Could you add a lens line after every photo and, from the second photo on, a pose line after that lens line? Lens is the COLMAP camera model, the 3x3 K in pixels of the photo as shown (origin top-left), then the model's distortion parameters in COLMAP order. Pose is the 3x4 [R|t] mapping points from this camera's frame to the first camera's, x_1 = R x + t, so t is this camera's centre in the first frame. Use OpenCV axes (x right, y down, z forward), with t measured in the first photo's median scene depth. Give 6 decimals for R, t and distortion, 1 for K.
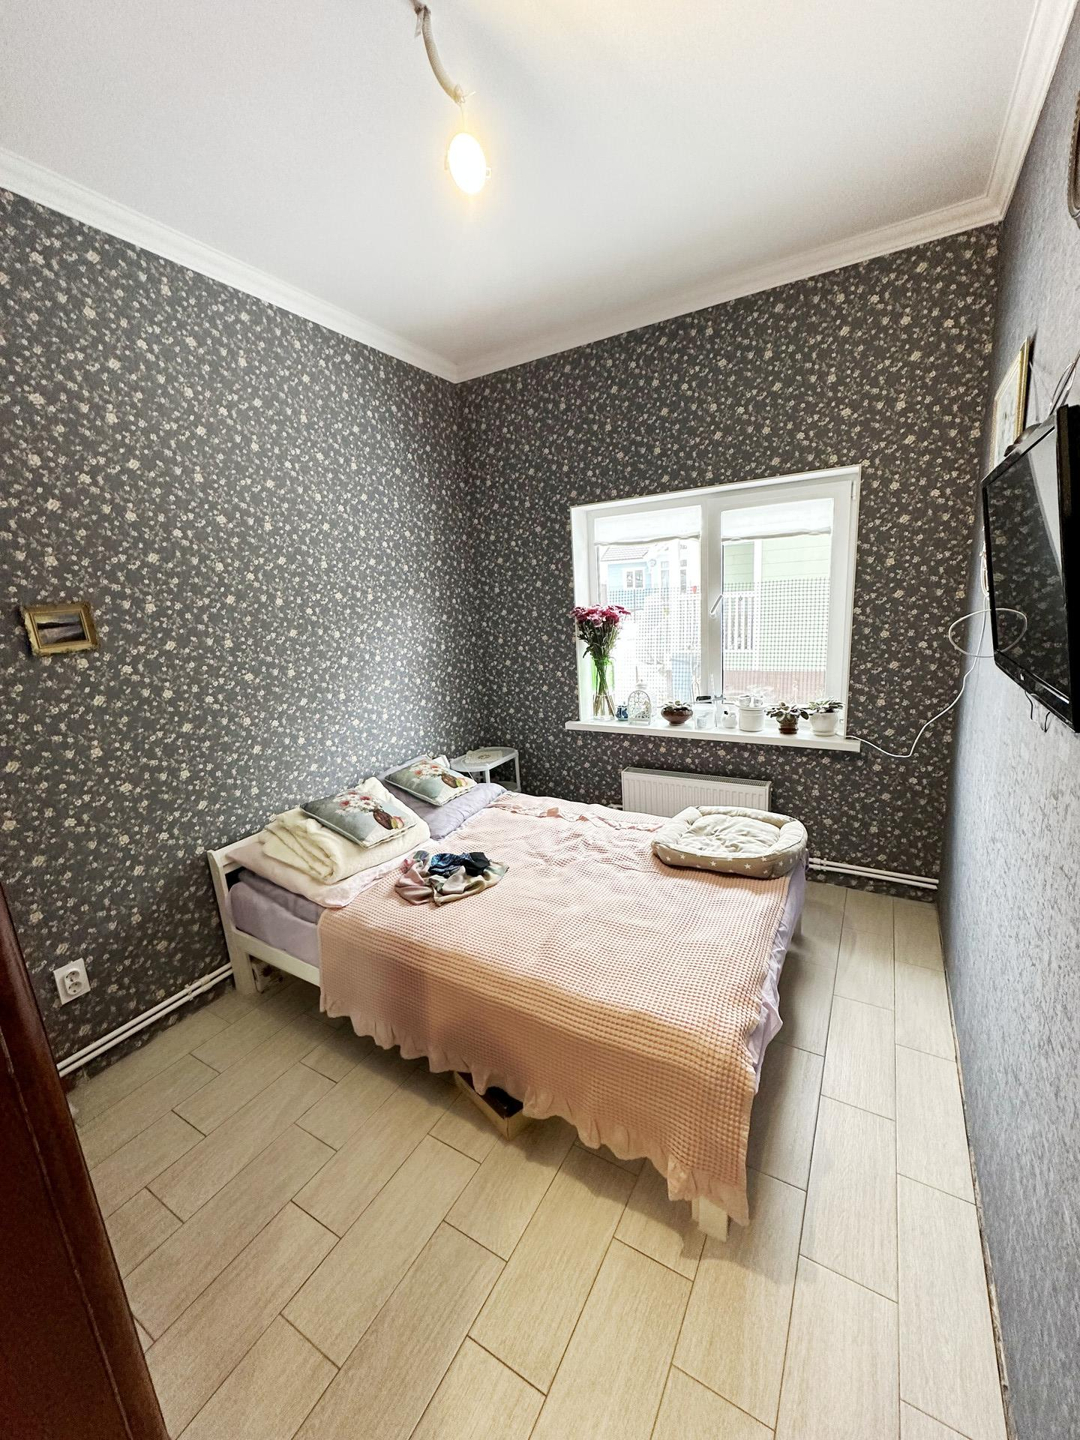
lens RADIAL K [[569.2, 0, 542.2], [0, 569.2, 719.1], [0, 0, 1]] dist [-0.000665, -0.000186]
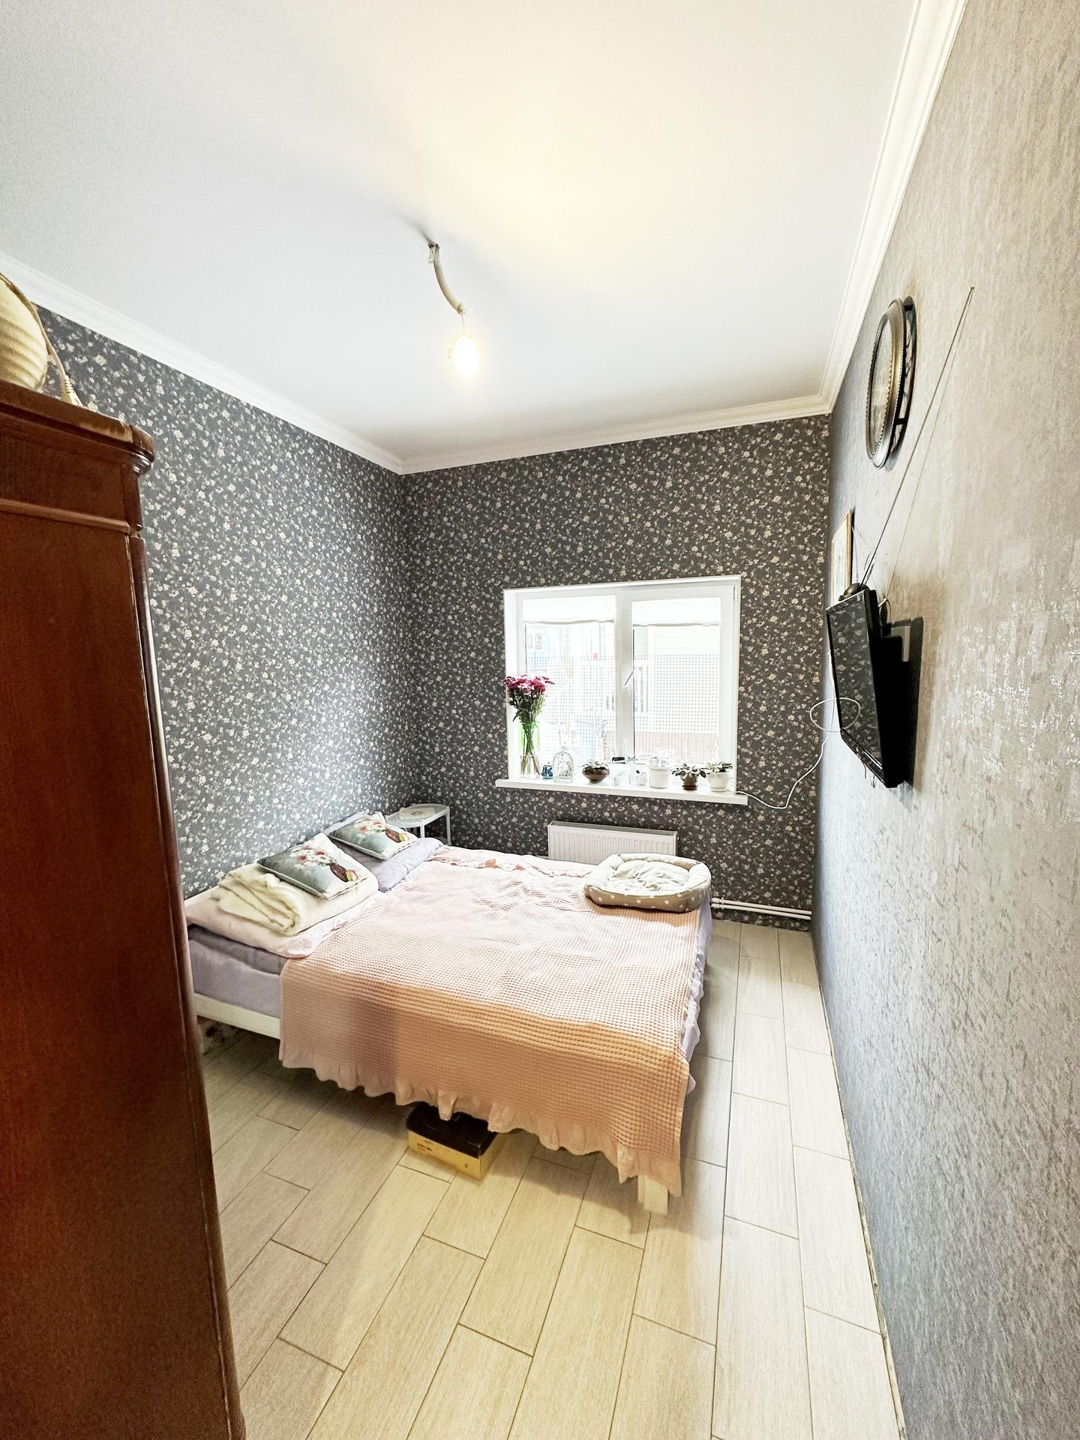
lens RADIAL K [[569.2, 0, 542.2], [0, 569.2, 719.1], [0, 0, 1]] dist [-0.000665, -0.000186]
pose [[0.984020, 0.017913, 0.177153, -0.089242], [-0.000107, 0.994986, -0.100011, -0.002605], [-0.178057, 0.098394, 0.979089, -0.124226]]
